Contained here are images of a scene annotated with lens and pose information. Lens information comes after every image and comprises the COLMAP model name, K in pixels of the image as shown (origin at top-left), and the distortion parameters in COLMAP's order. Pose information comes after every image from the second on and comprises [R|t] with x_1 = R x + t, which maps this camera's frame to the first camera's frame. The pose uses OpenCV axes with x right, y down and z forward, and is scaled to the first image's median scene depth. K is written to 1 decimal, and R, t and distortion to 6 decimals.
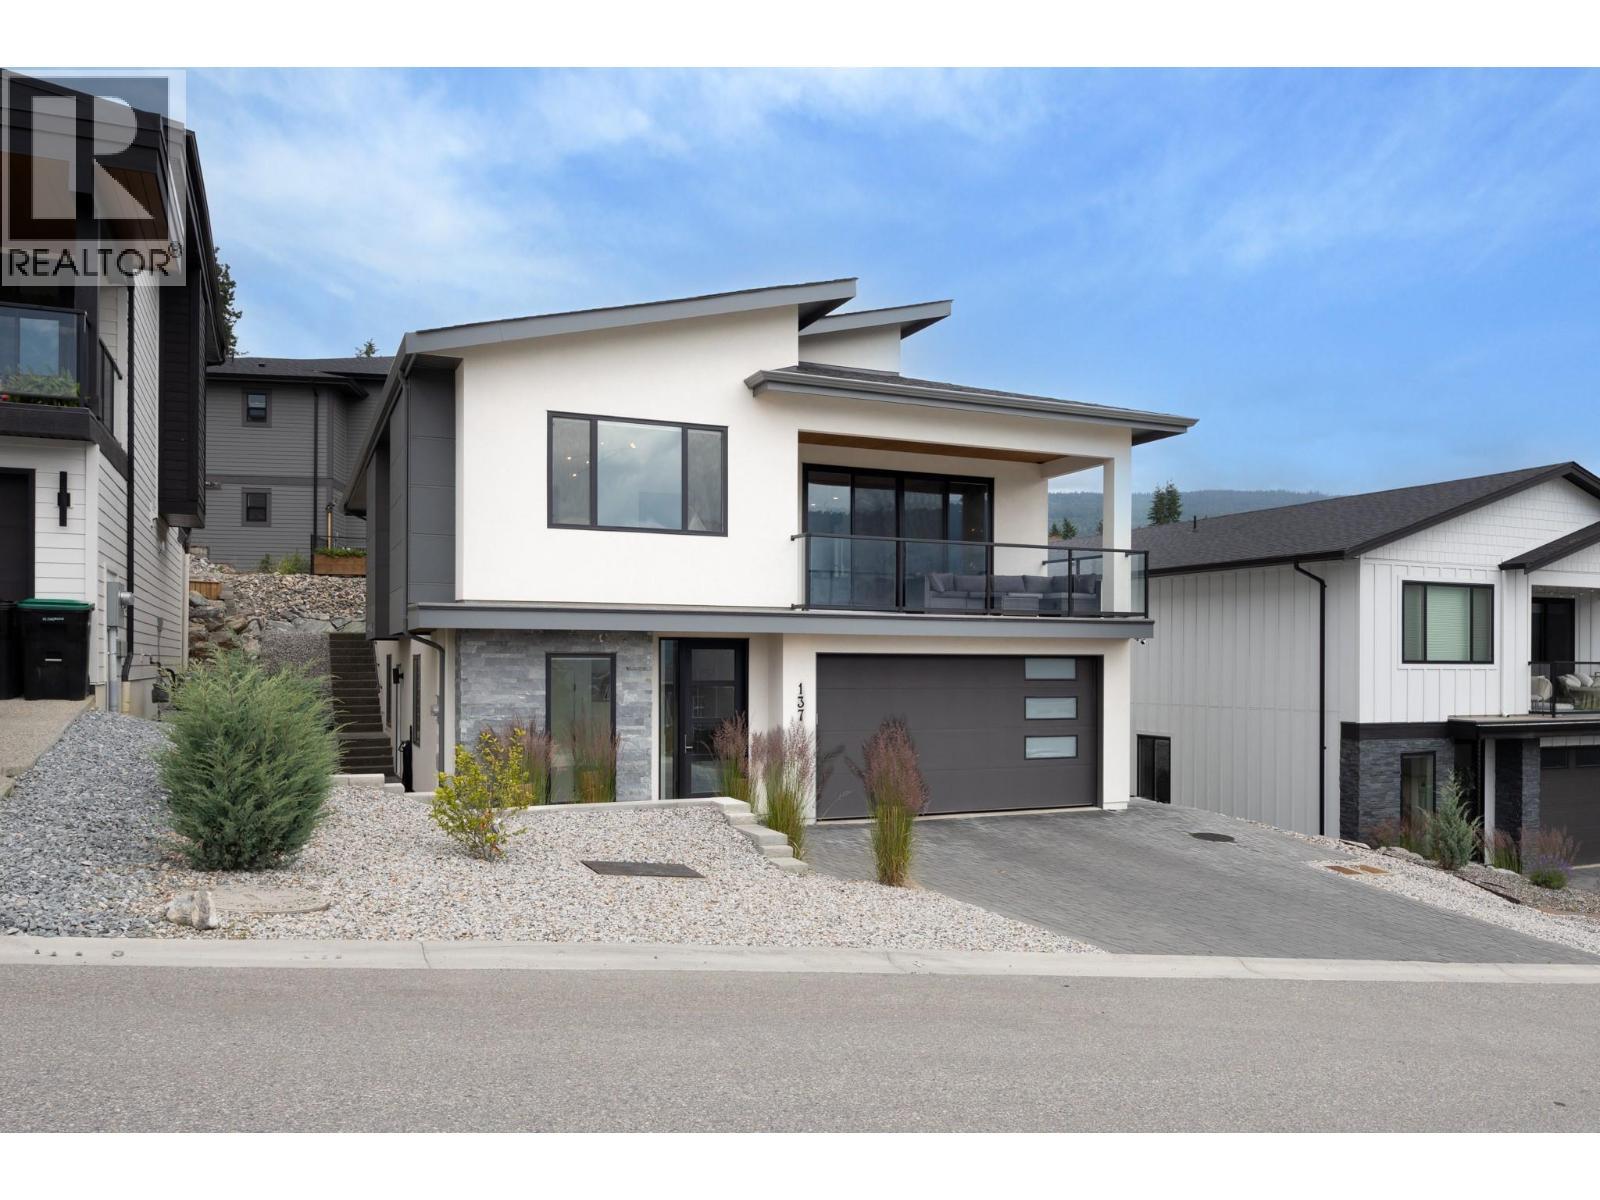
lens RADIAL K [[747.8, 0, 800.0], [0, 747.8, 600.0], [0, 0, 1]] dist [0.000397, -0.000153]
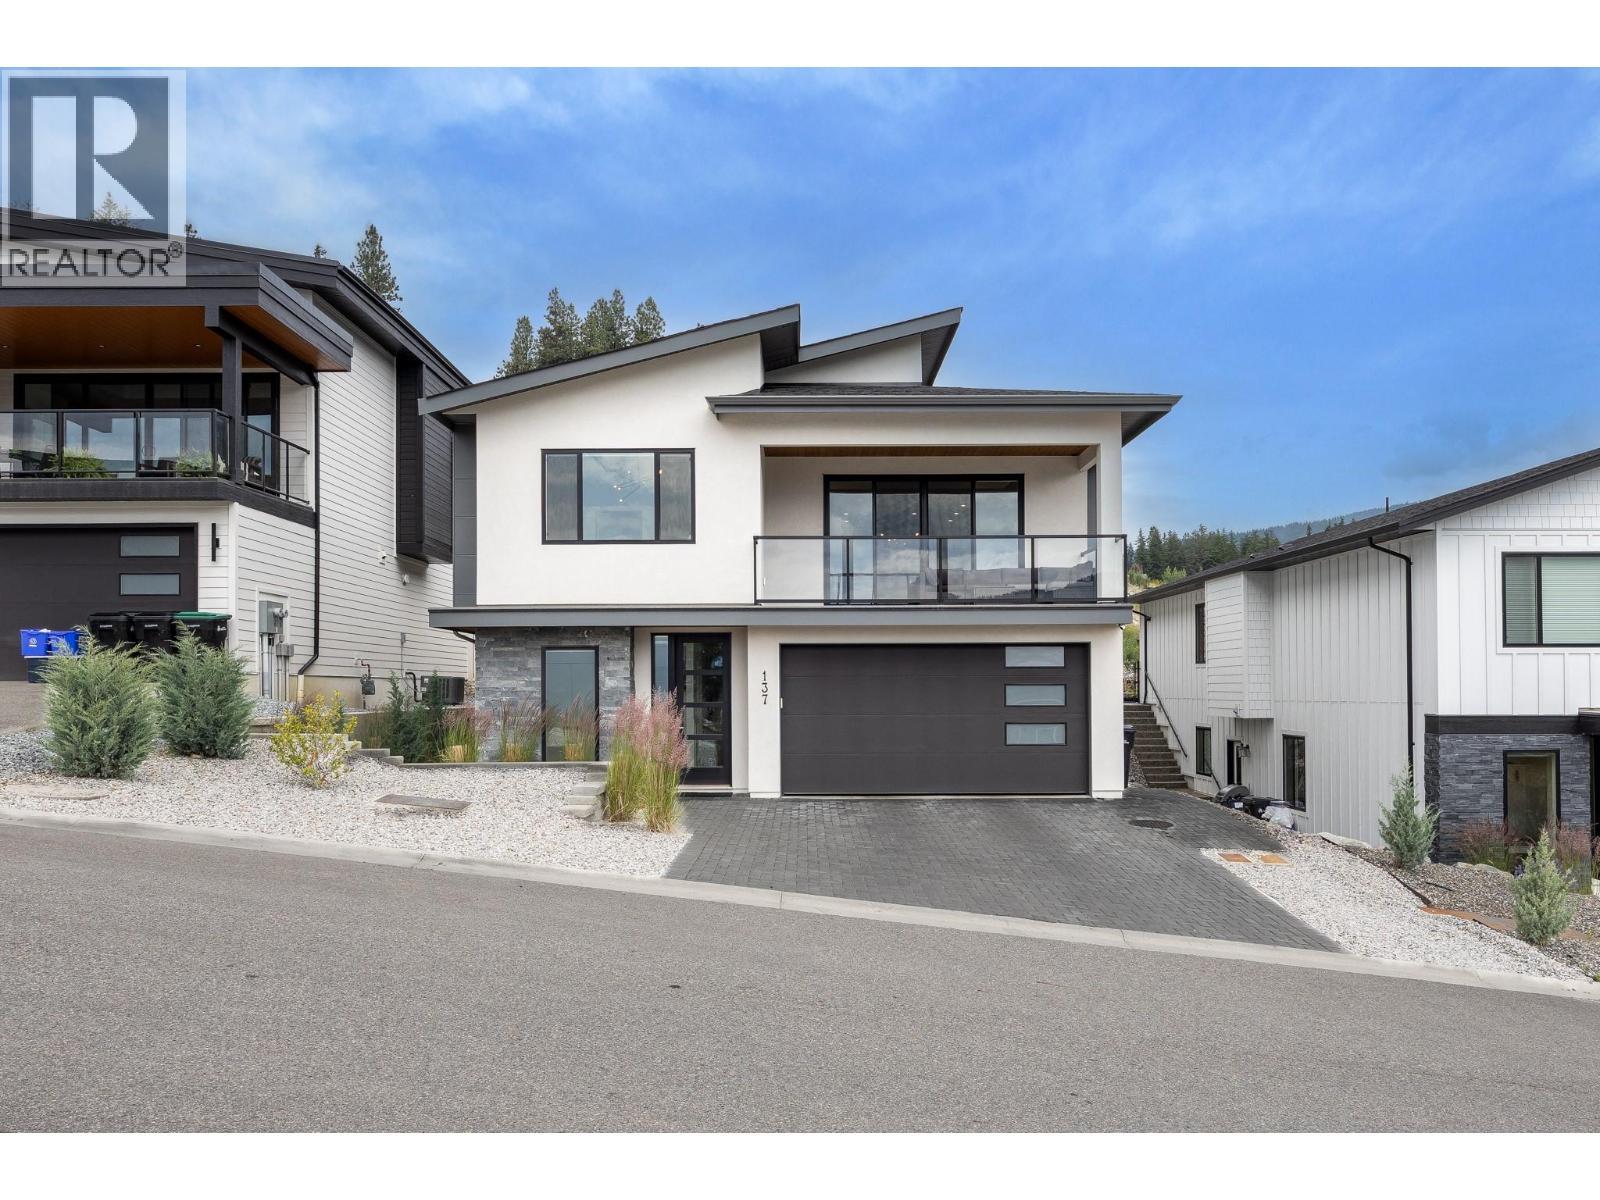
lens RADIAL K [[689.0, 0, 800.0], [0, 689.0, 600.0], [0, 0, 1]] dist [0.000139, 0.000029]
pose [[0.965580, -0.036153, -0.257582, 0.283426], [0.032468, 0.999301, -0.018544, 0.023177], [0.258073, 0.009543, 0.966078, 0.015824]]
